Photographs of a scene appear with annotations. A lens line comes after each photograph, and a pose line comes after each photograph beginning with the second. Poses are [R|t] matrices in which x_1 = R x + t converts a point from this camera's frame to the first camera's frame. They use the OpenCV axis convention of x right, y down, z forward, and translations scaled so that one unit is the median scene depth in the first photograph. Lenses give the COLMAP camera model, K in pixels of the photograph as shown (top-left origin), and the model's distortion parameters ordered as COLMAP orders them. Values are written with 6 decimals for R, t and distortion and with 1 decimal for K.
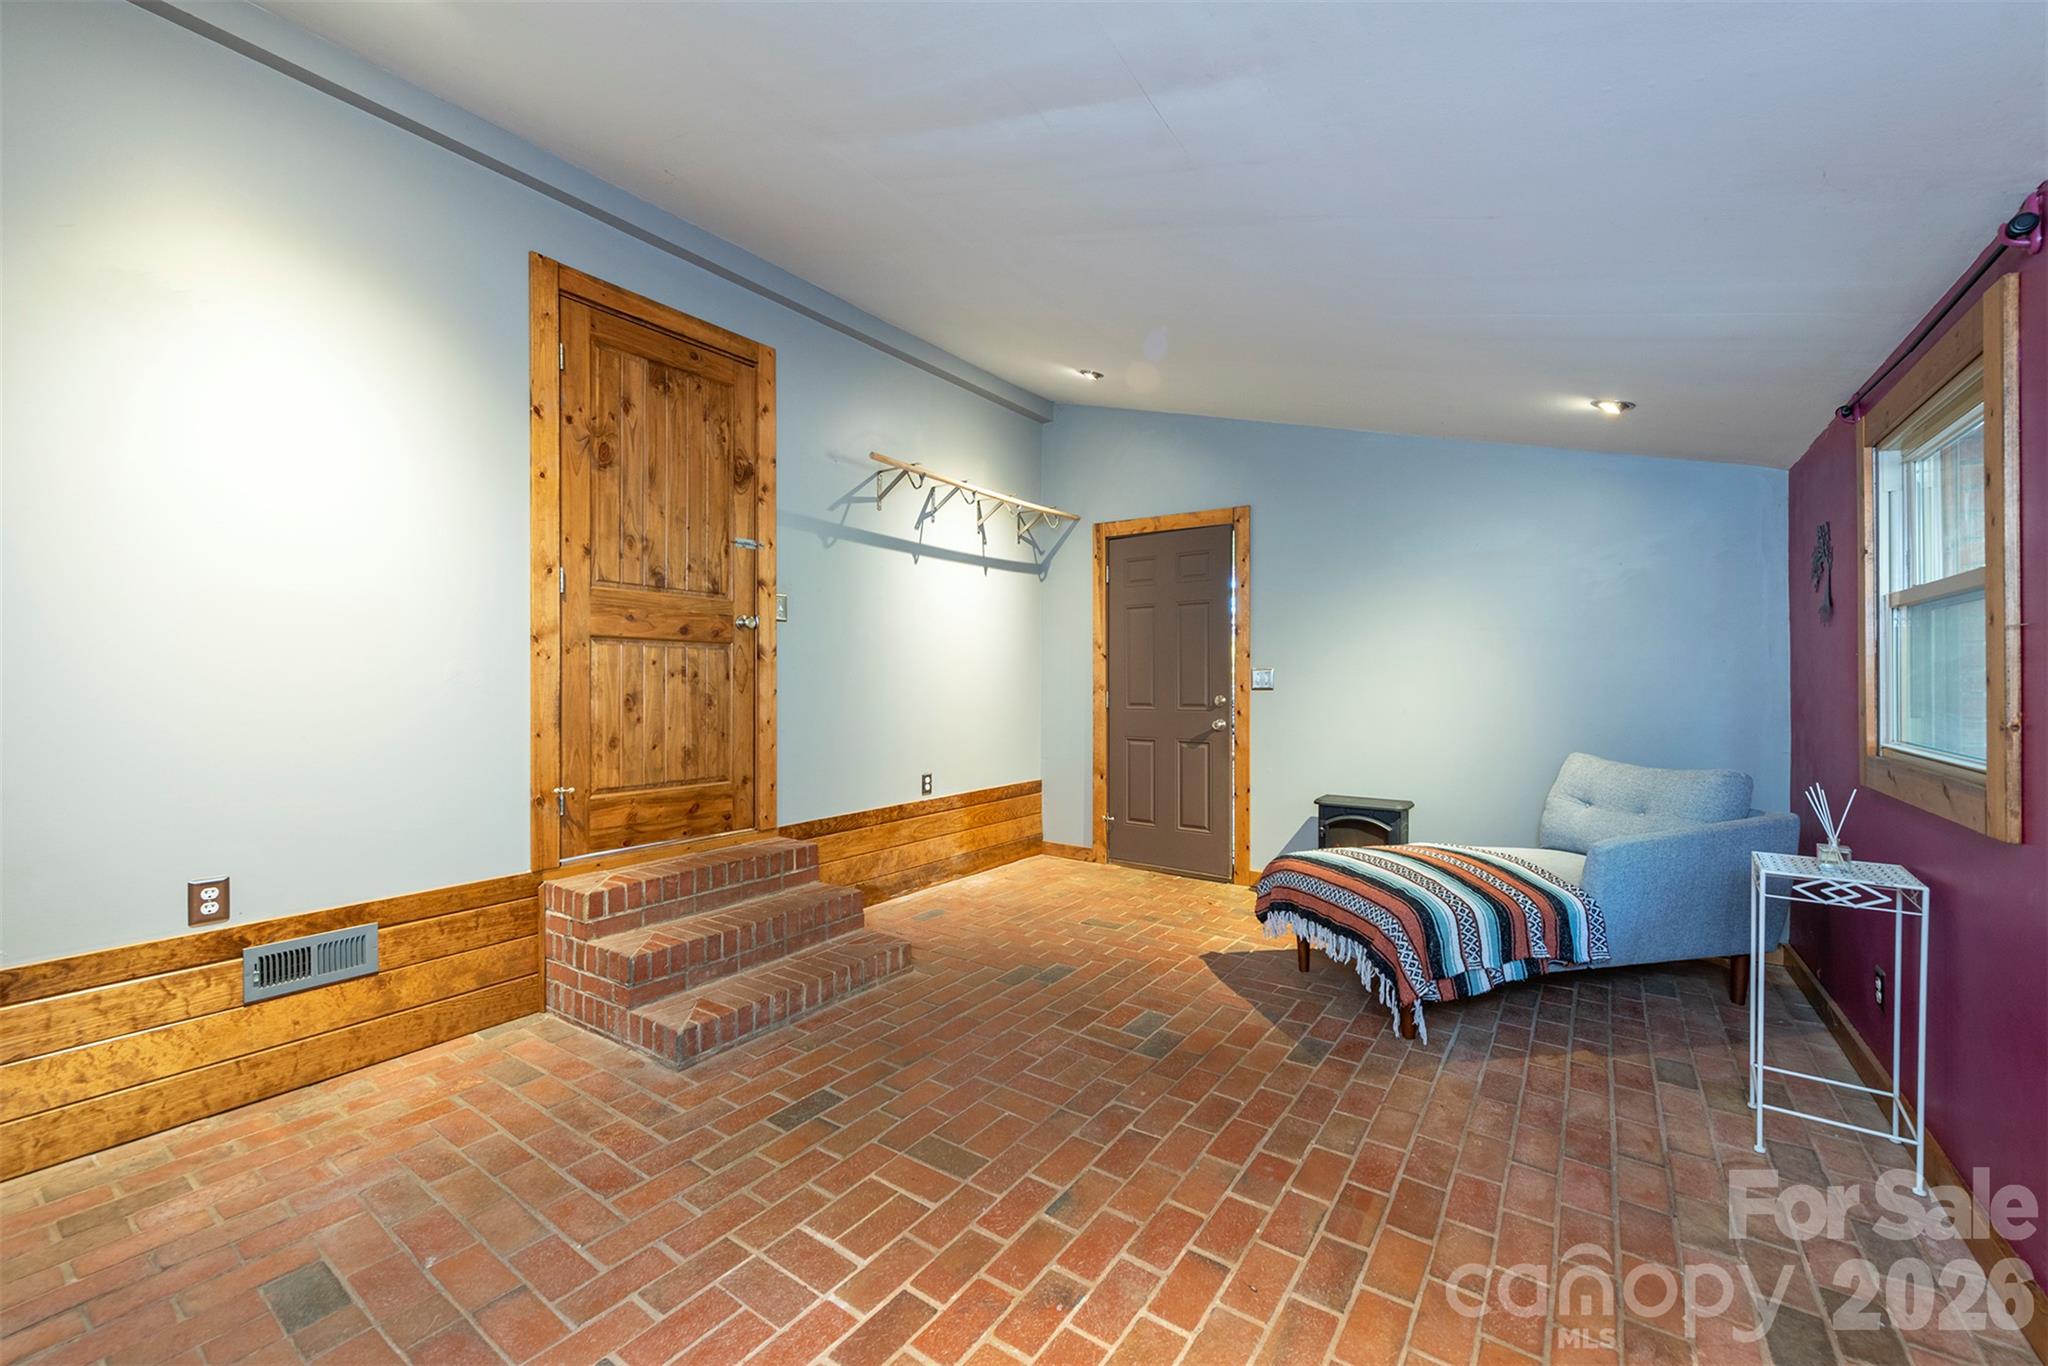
lens RADIAL K [[800.5, 0, 1019.1], [0, 800.5, 686.9], [0, 0, 1]] dist [0.008568, -0.000359]
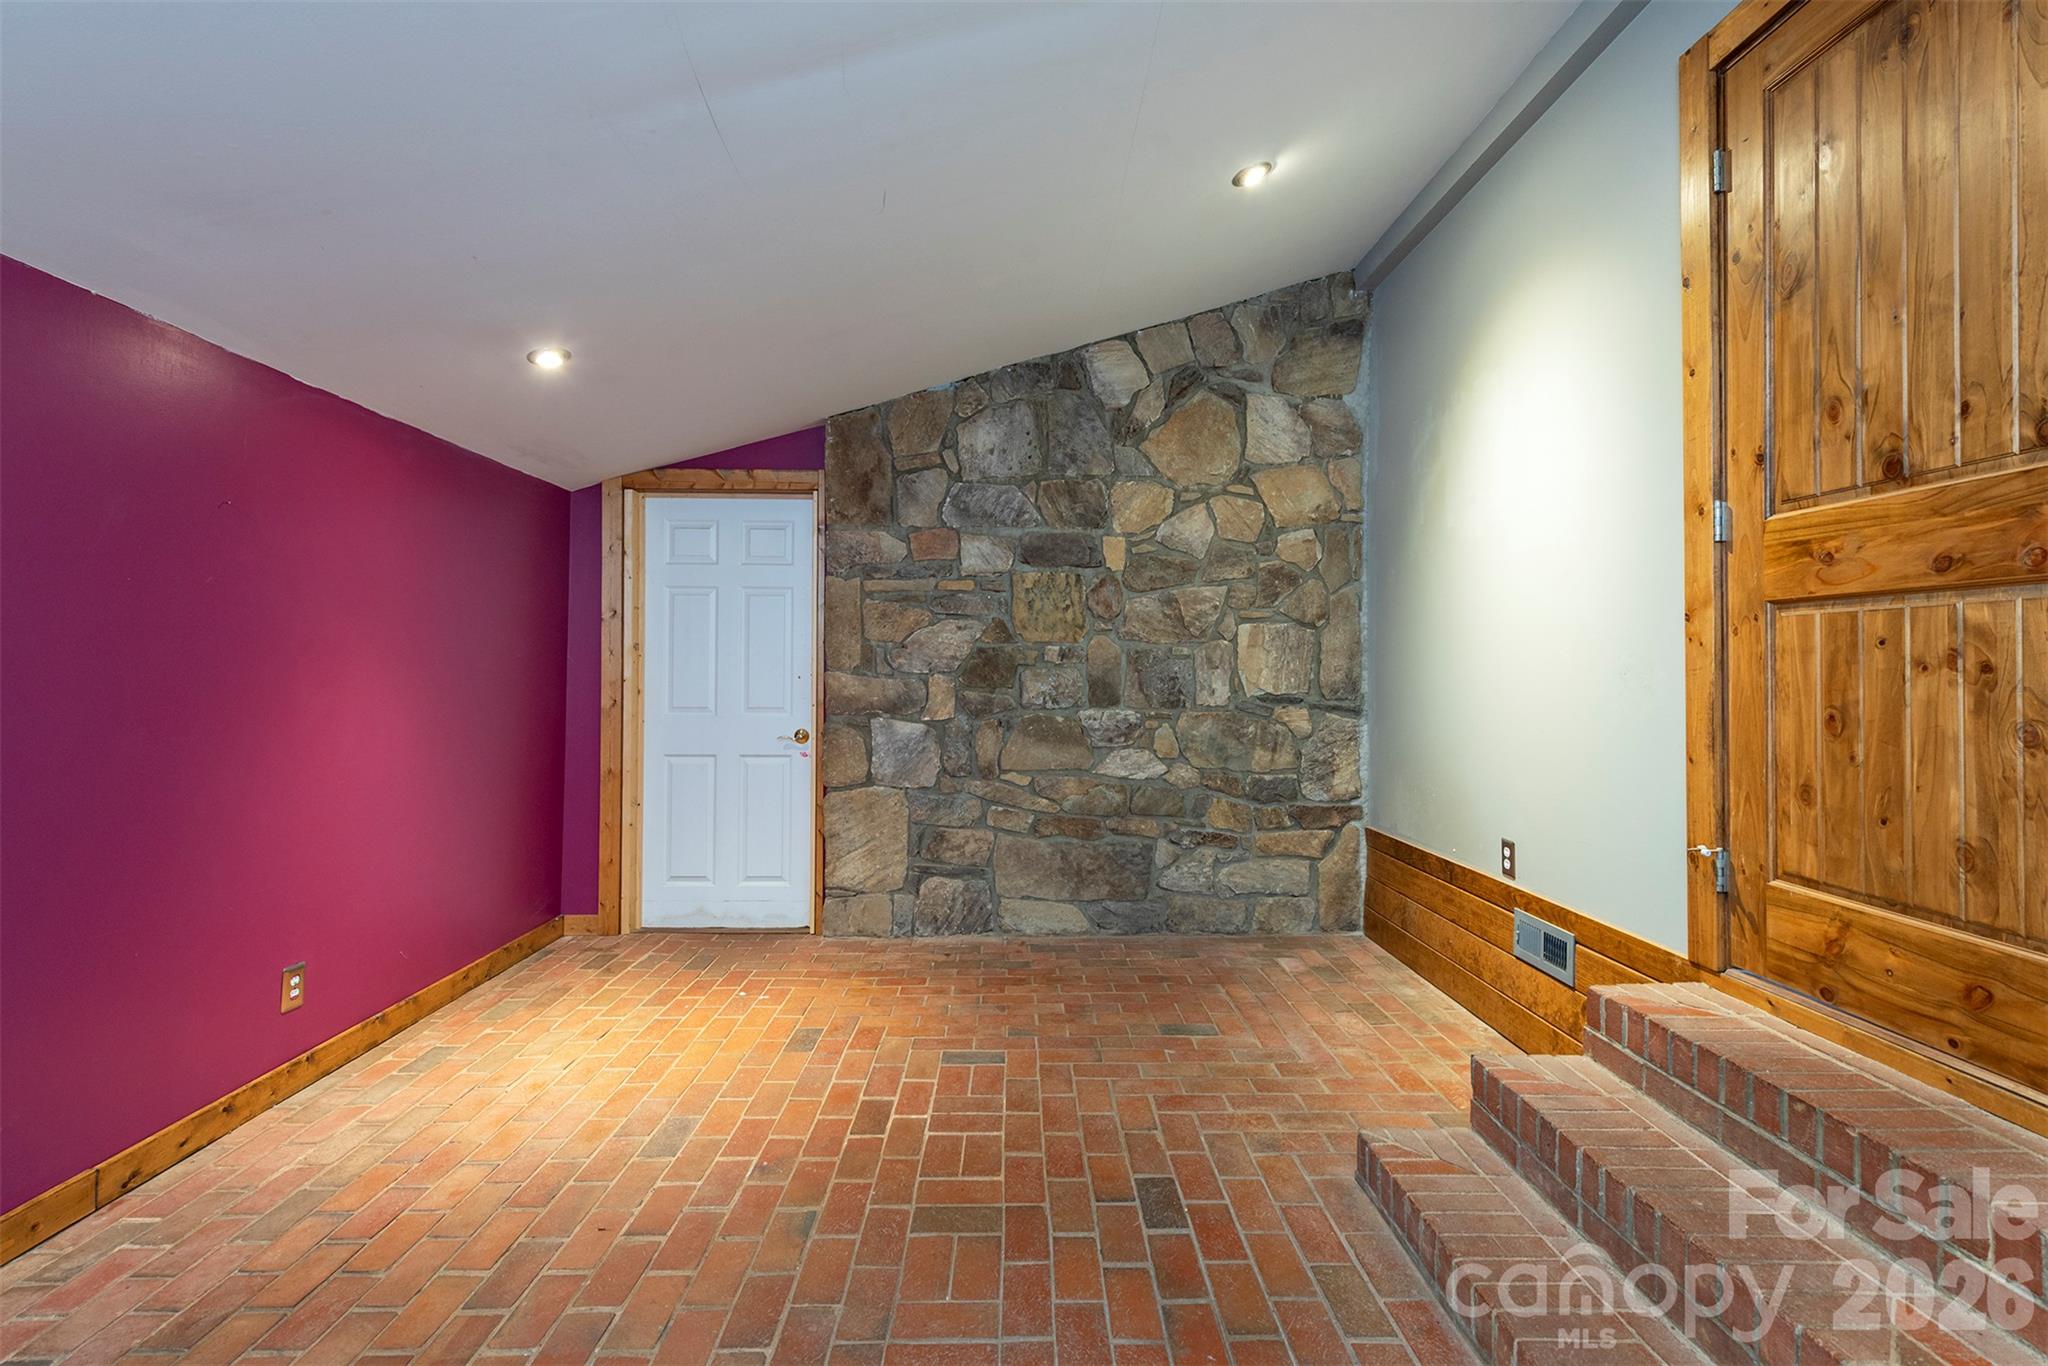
lens RADIAL K [[900.9, 0, 1015.8], [0, 900.9, 662.4], [0, 0, 1]] dist [0.025356, -0.000417]
pose [[-0.808991, -0.004486, -0.587804, 0.313138], [-0.000705, 0.999978, -0.006661, -0.016184], [0.587821, -0.004974, -0.808976, 1.288997]]
